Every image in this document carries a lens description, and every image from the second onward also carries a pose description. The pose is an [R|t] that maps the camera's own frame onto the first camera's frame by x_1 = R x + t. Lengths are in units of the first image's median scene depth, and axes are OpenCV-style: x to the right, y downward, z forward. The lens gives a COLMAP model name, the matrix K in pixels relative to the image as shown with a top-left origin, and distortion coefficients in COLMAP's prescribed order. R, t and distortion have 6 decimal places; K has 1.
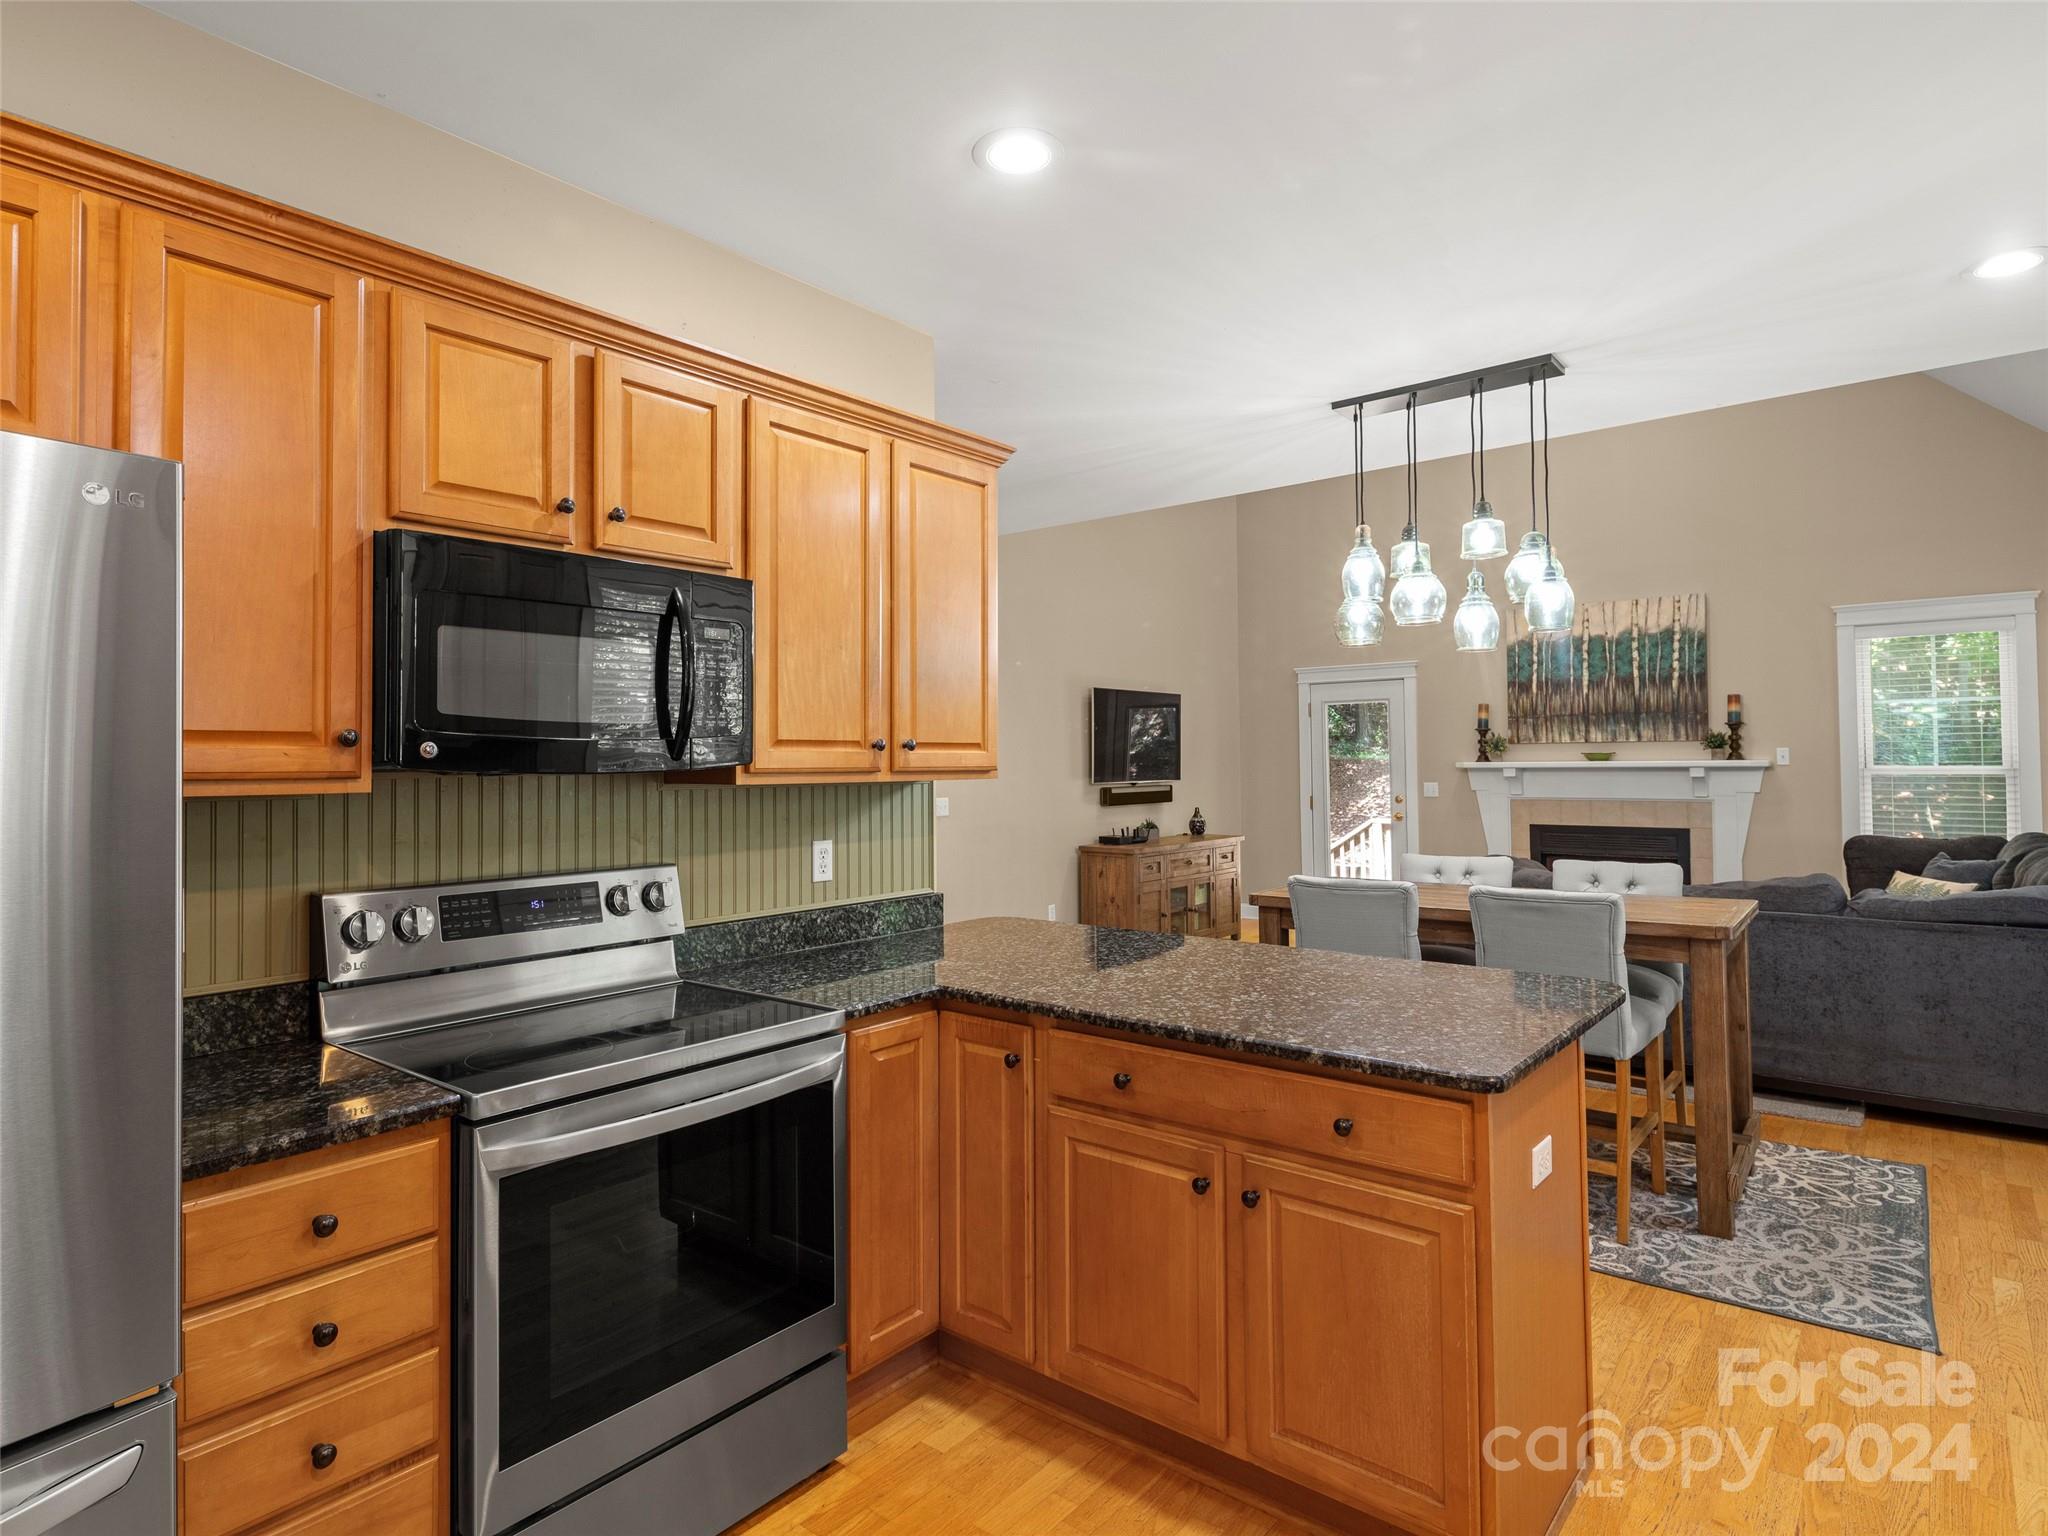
lens RADIAL K [[1109.6, 0, 1013.7], [0, 1109.6, 742.6], [0, 0, 1]] dist [0.000119, -0.001212]
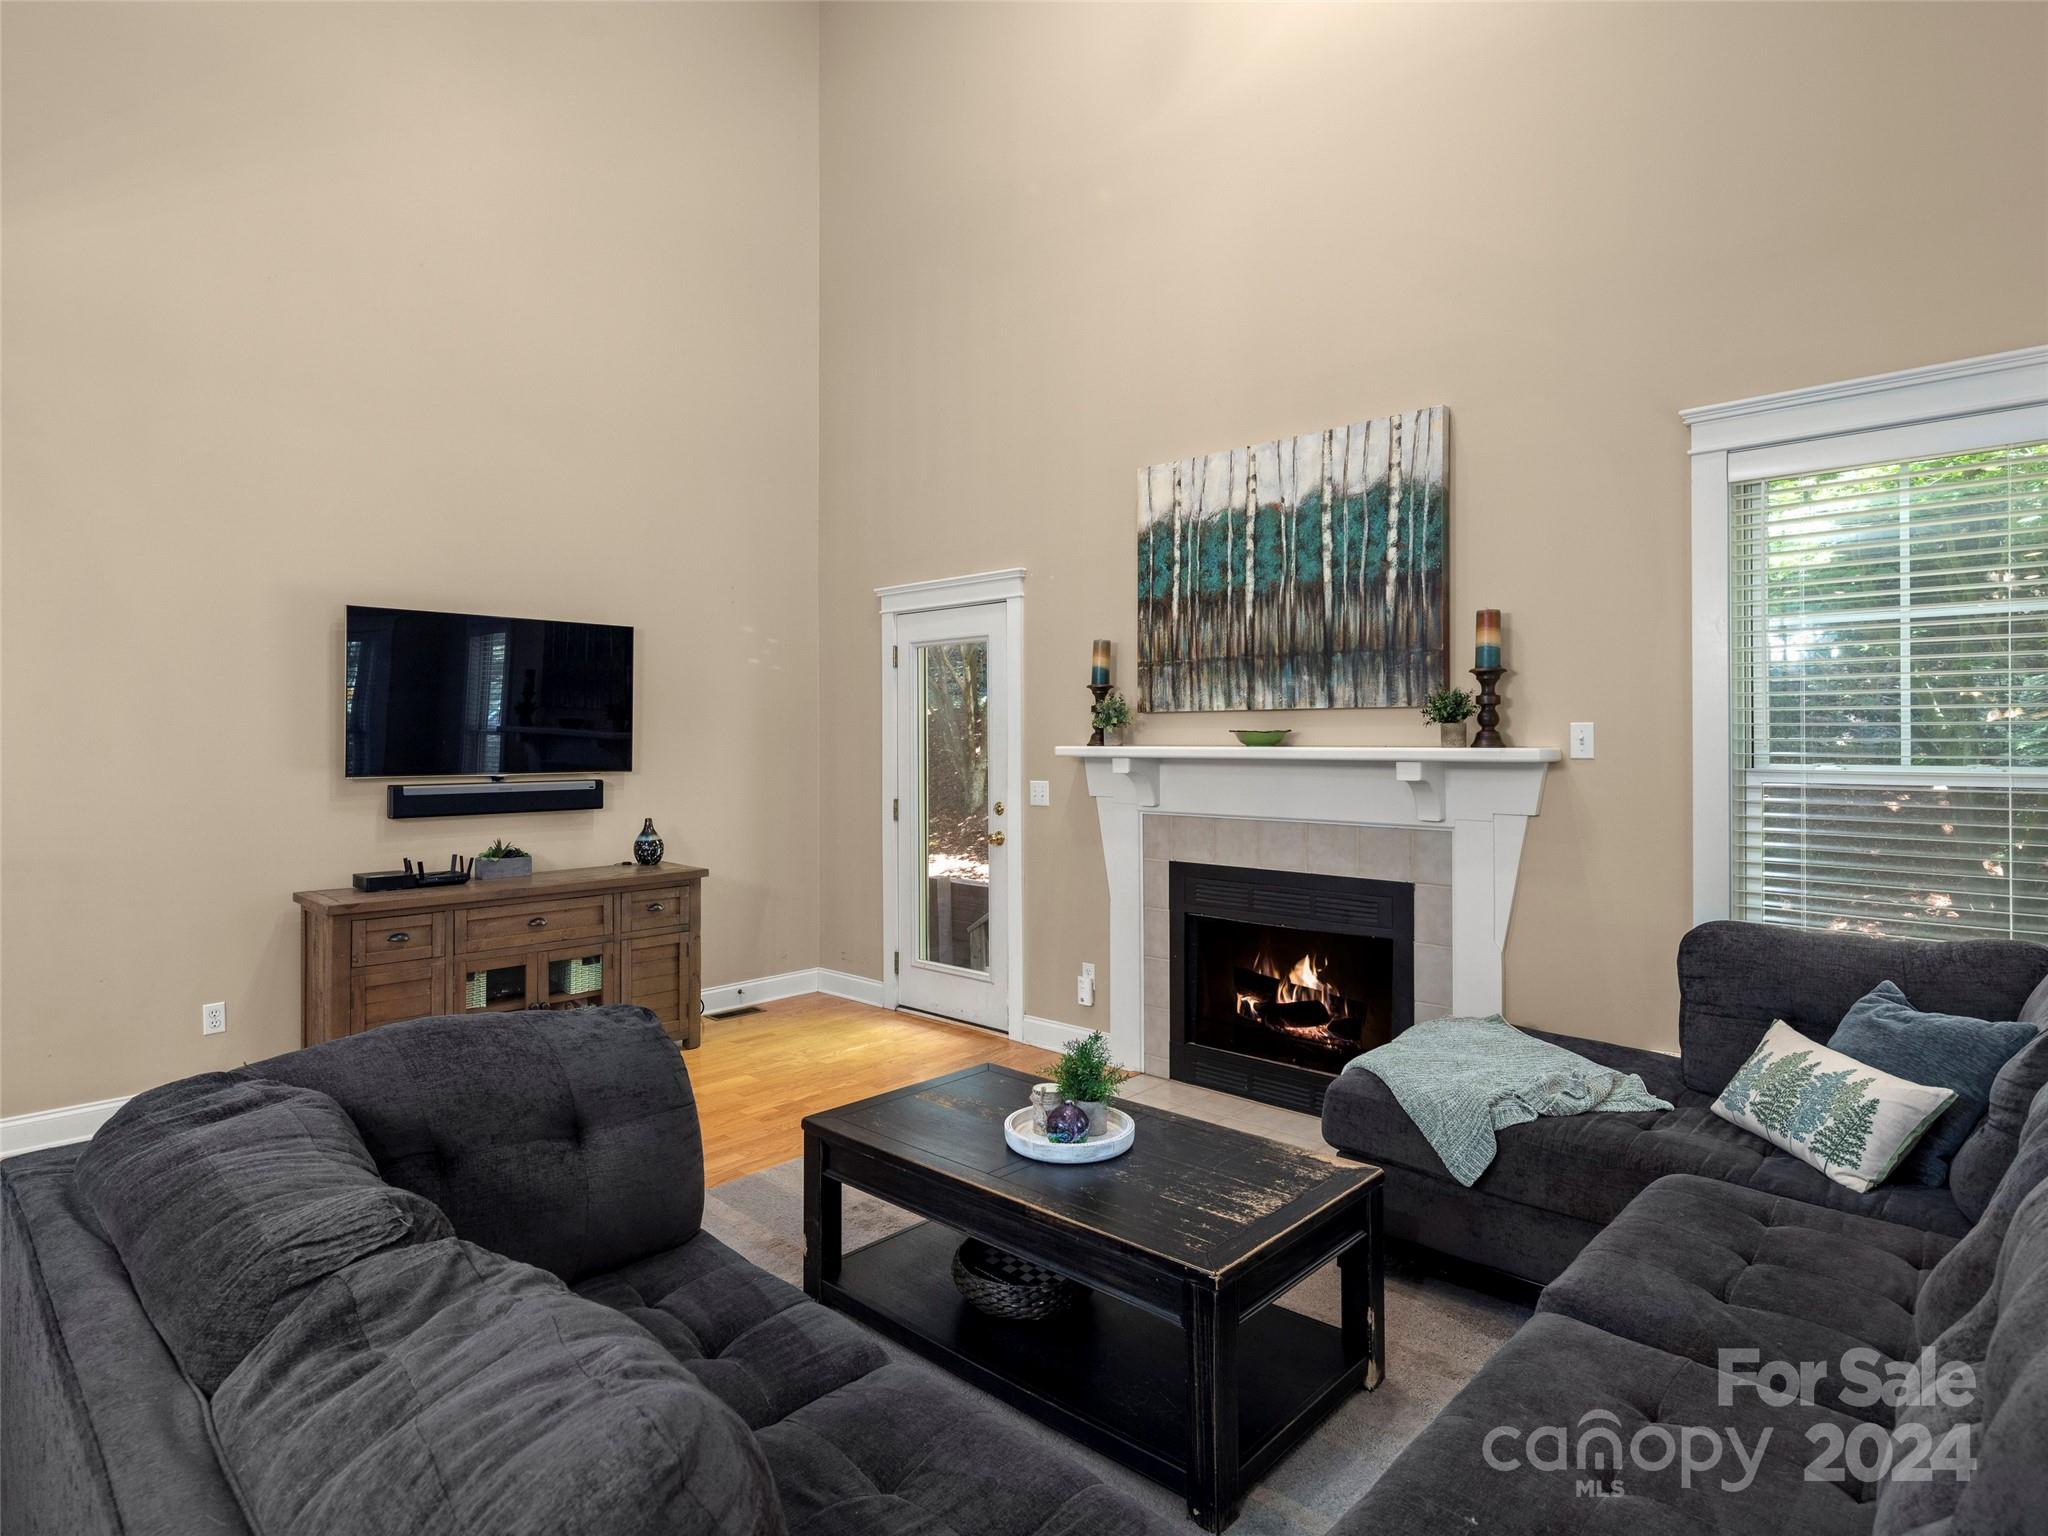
lens RADIAL K [[1121.9, 0, 1025.0], [0, 1121.9, 736.0], [0, 0, 1]] dist [0.005761, 0.000927]
pose [[0.997419, 0.007449, -0.071416, 0.459229], [-0.006322, 0.999852, 0.015998, 0.004206], [0.071525, -0.015505, 0.997318, 0.474103]]
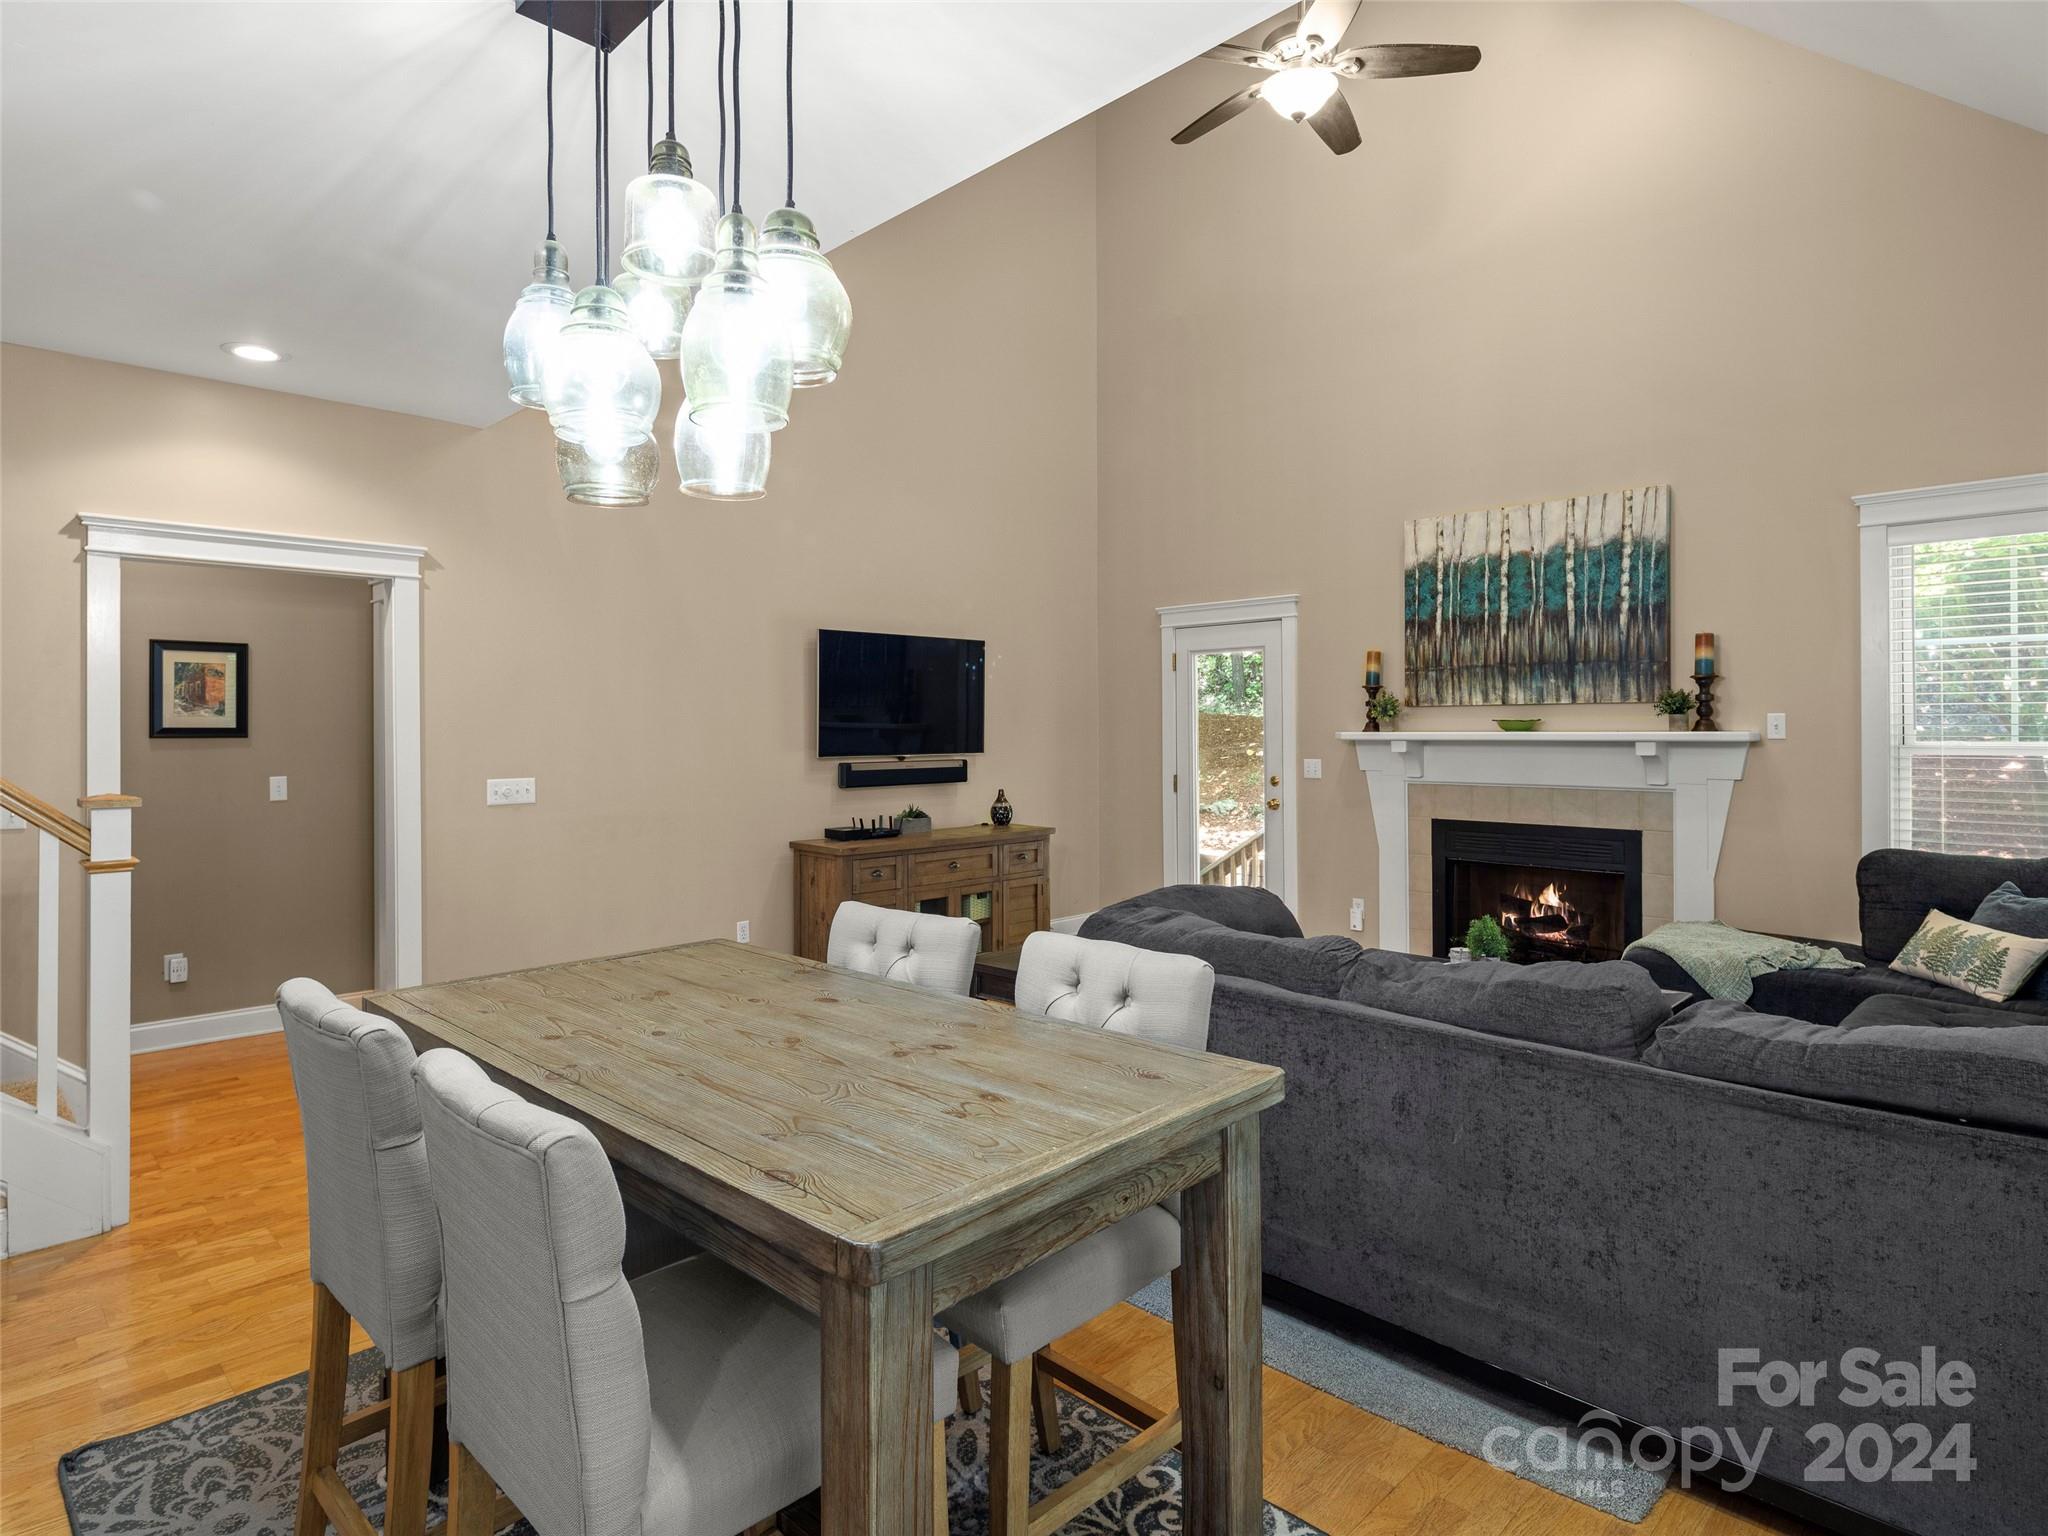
lens RADIAL K [[1113.8, 0, 1031.4], [0, 1113.8, 730.7], [0, 0, 1]] dist [0.000184, -0.000995]
pose [[0.995321, 0.004790, -0.096505, 0.292686], [-0.002767, 0.999774, 0.021088, 0.002185], [0.096584, -0.020722, 0.995109, 0.273243]]
